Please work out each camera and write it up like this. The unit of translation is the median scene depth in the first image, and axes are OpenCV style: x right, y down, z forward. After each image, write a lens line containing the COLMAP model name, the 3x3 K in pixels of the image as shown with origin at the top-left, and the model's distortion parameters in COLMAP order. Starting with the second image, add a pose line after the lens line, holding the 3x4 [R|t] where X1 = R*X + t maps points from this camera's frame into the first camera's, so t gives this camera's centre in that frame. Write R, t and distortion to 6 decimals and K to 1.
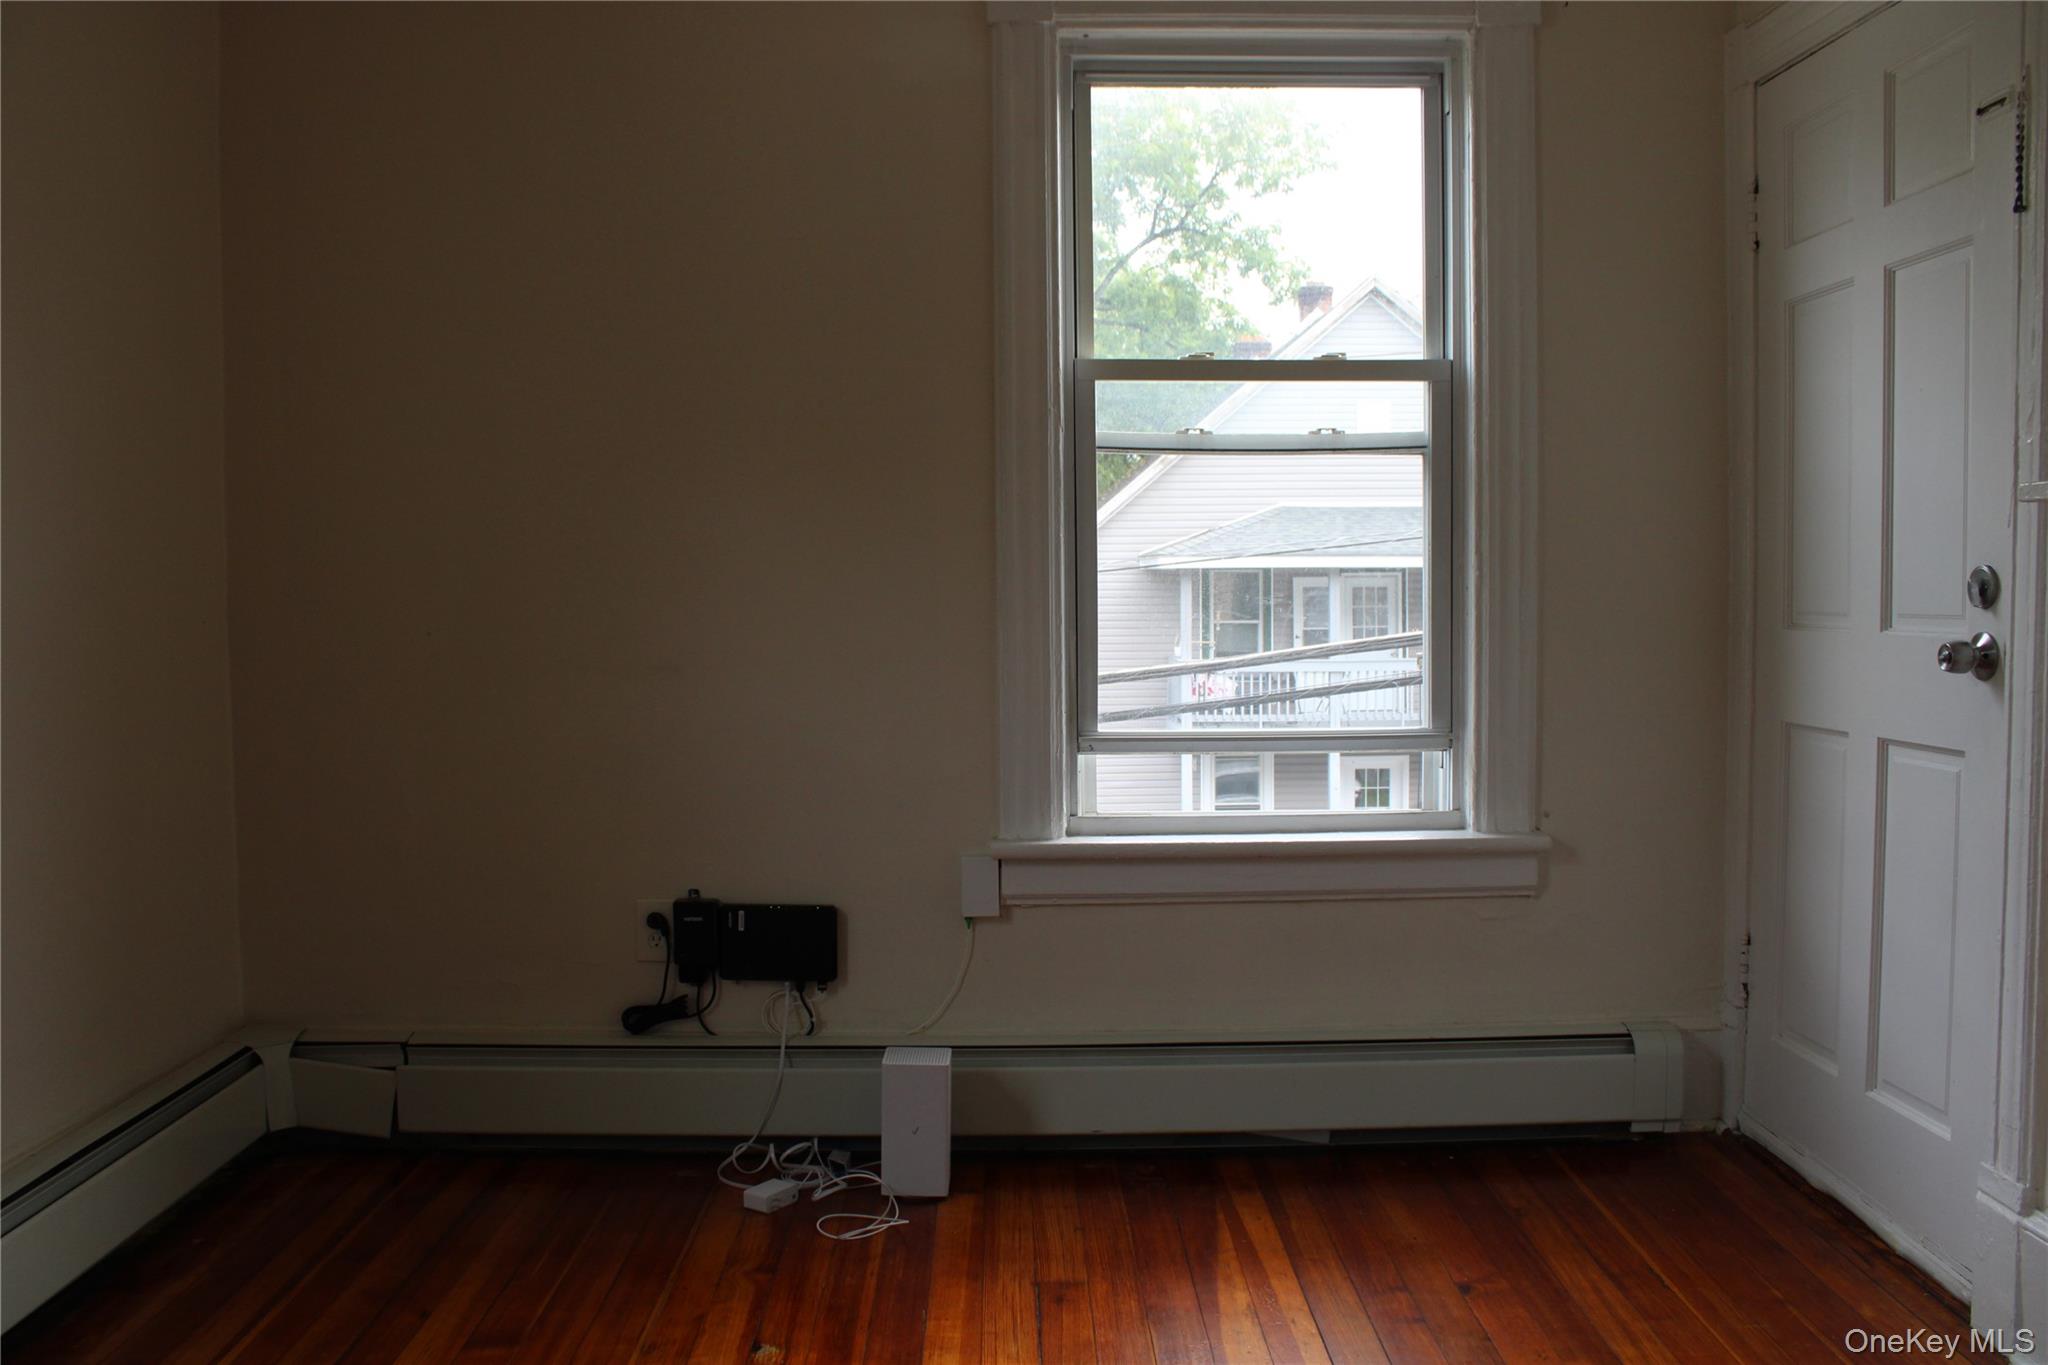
lens RADIAL K [[1700.2, 0, 999.3], [0, 1700.2, 686.8], [0, 0, 1]] dist [-0.173389, 0.153889]
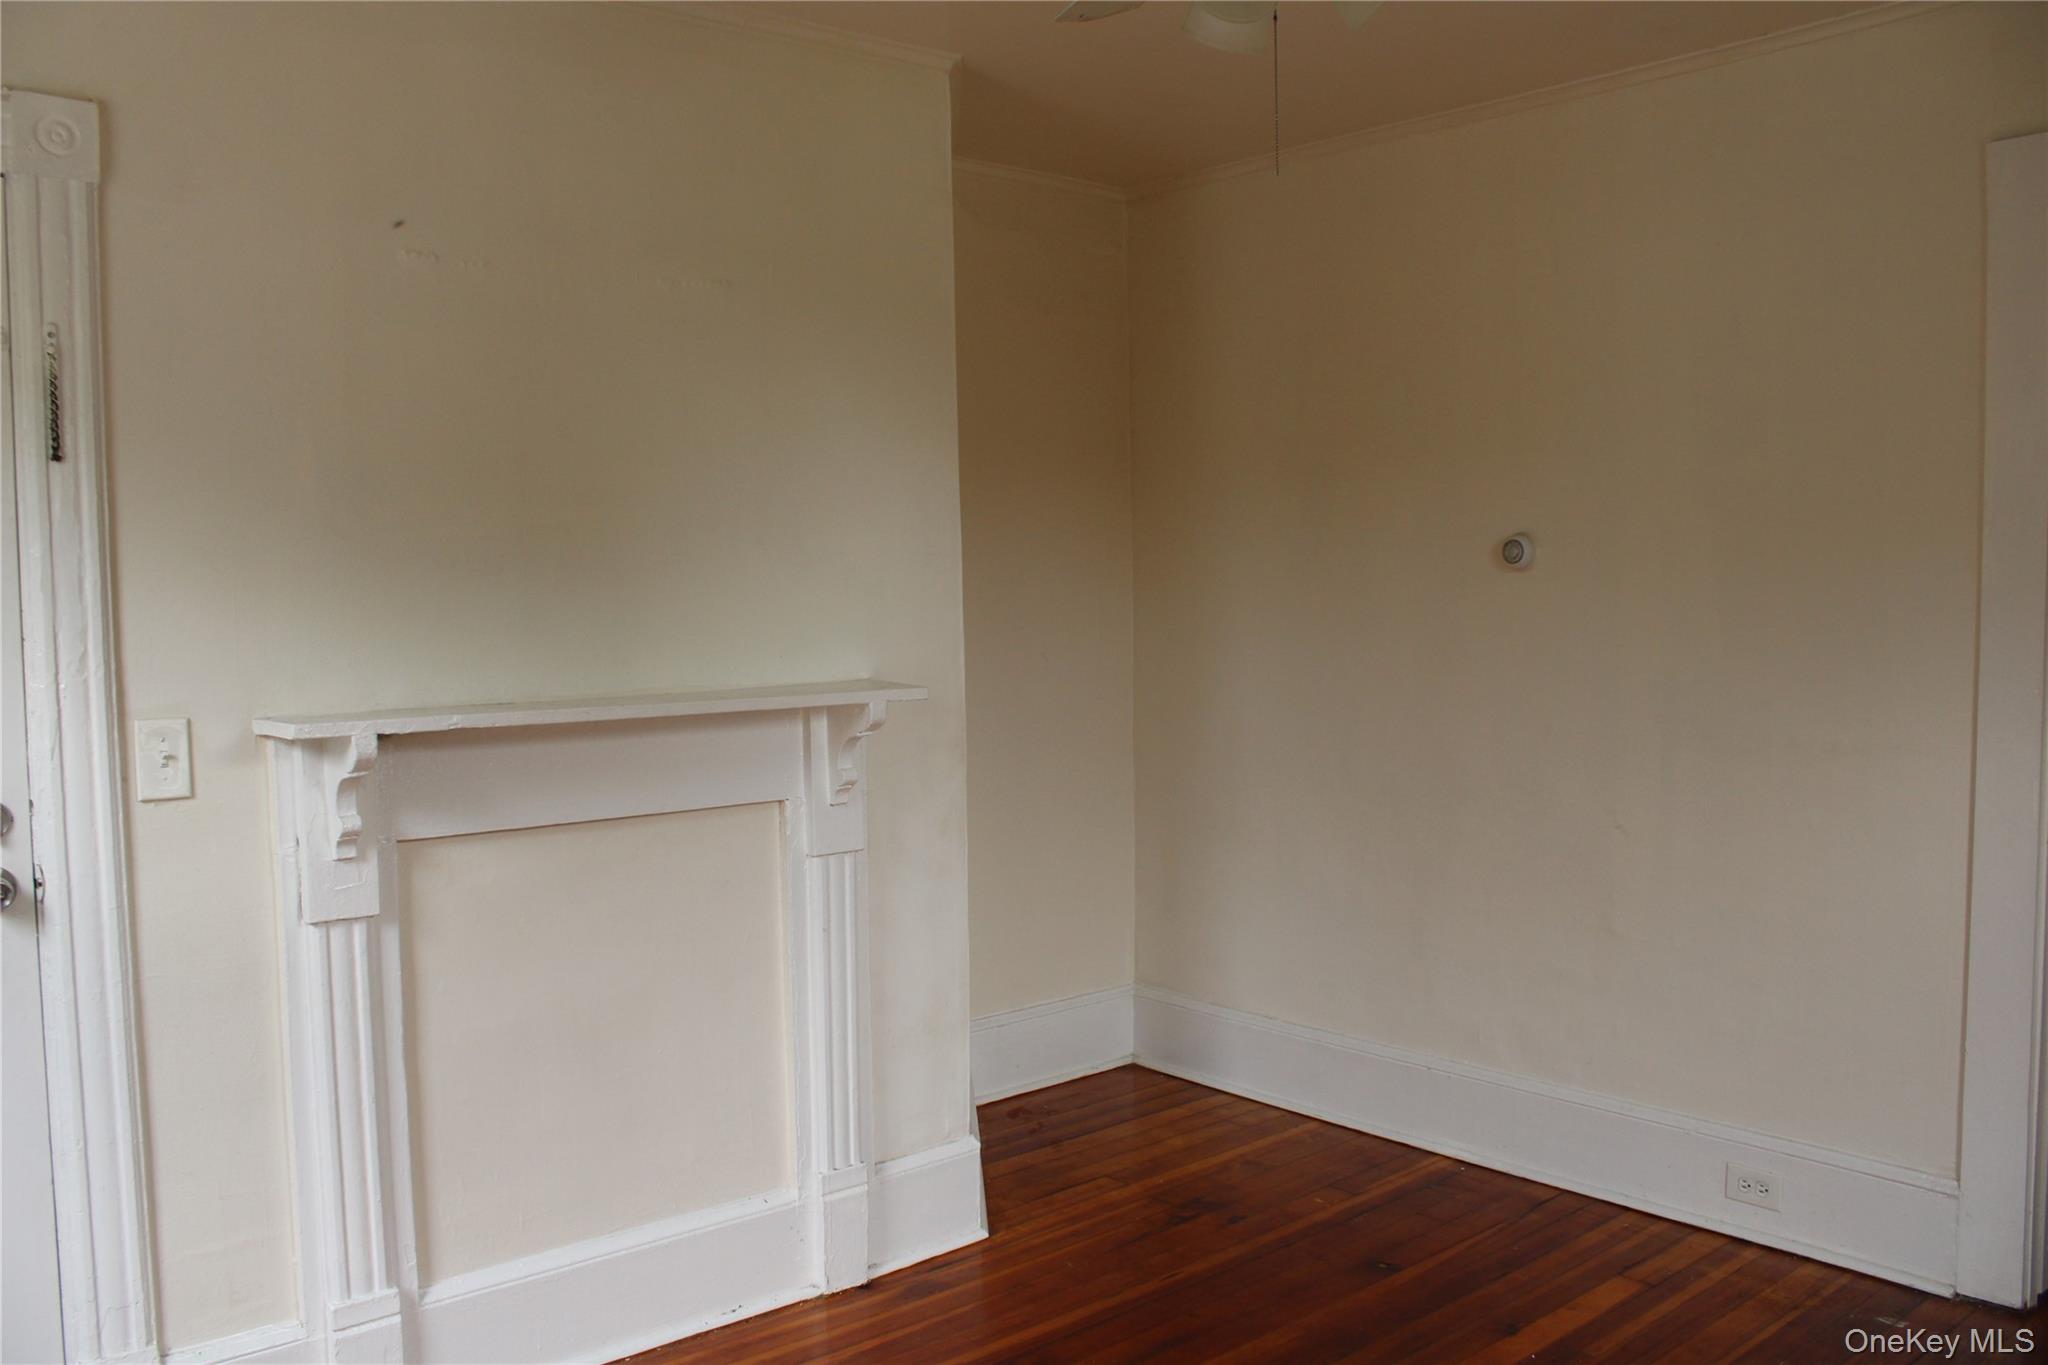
lens RADIAL K [[1700.2, 0, 999.3], [0, 1700.2, 686.8], [0, 0, 1]] dist [-0.173389, 0.153889]
pose [[-0.646944, -0.037244, 0.761628, -0.408664], [0.057432, 0.993590, 0.097371, -0.153696], [-0.760372, 0.106735, -0.640658, 0.881962]]
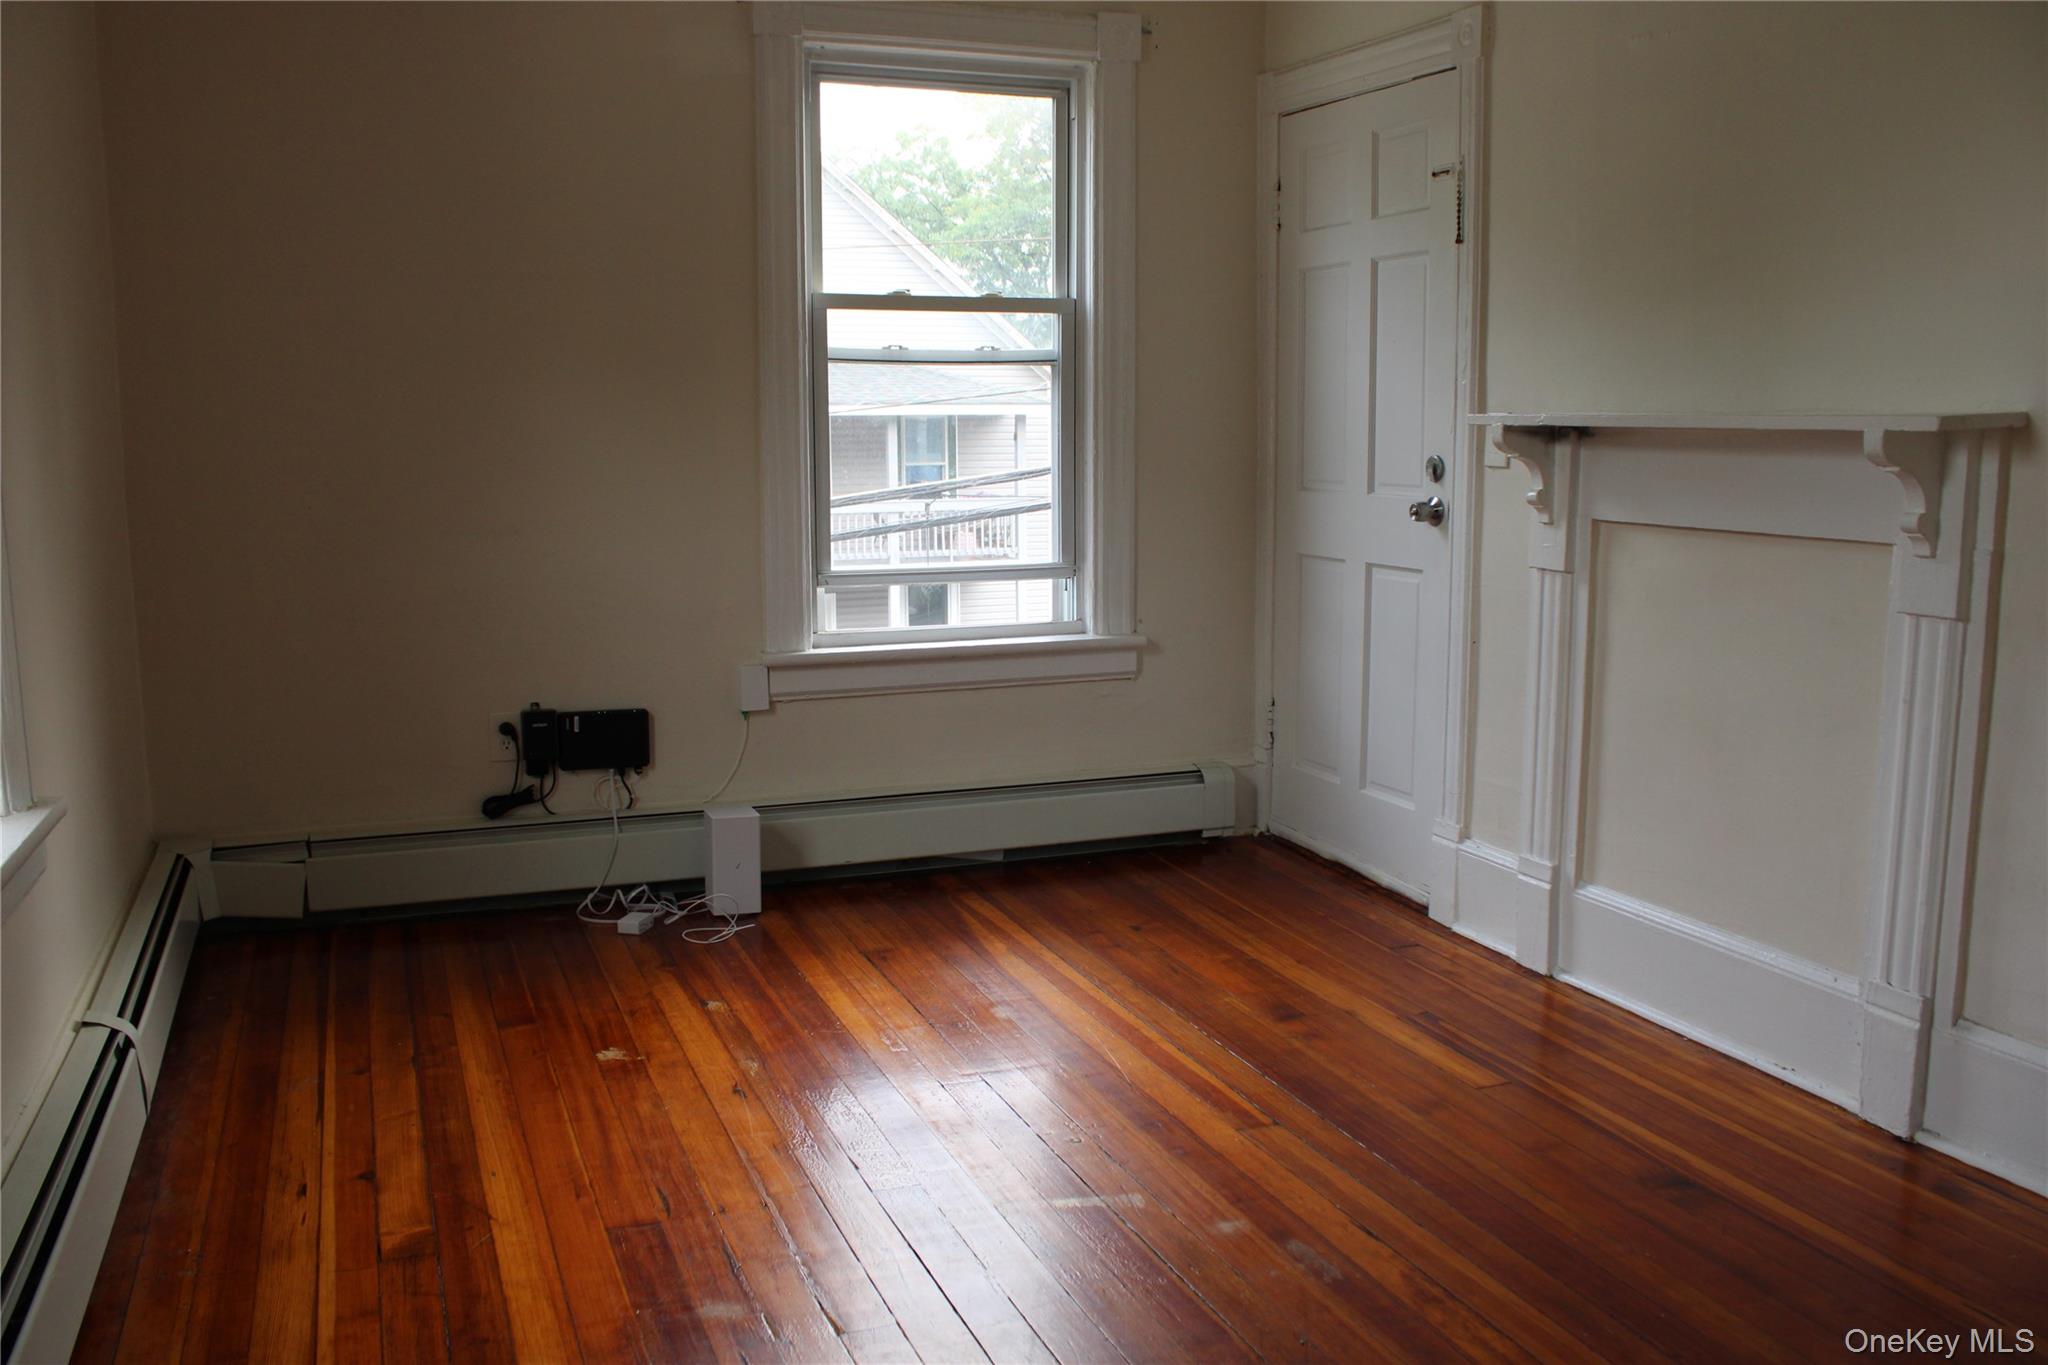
lens RADIAL K [[1700.2, 0, 999.3], [0, 1700.2, 686.8], [0, 0, 1]] dist [-0.173389, 0.153889]
pose [[0.935231, -0.049090, 0.350619, -0.306015], [0.016456, 0.995298, 0.095457, -0.008636], [-0.353656, -0.083505, 0.931641, -0.325357]]
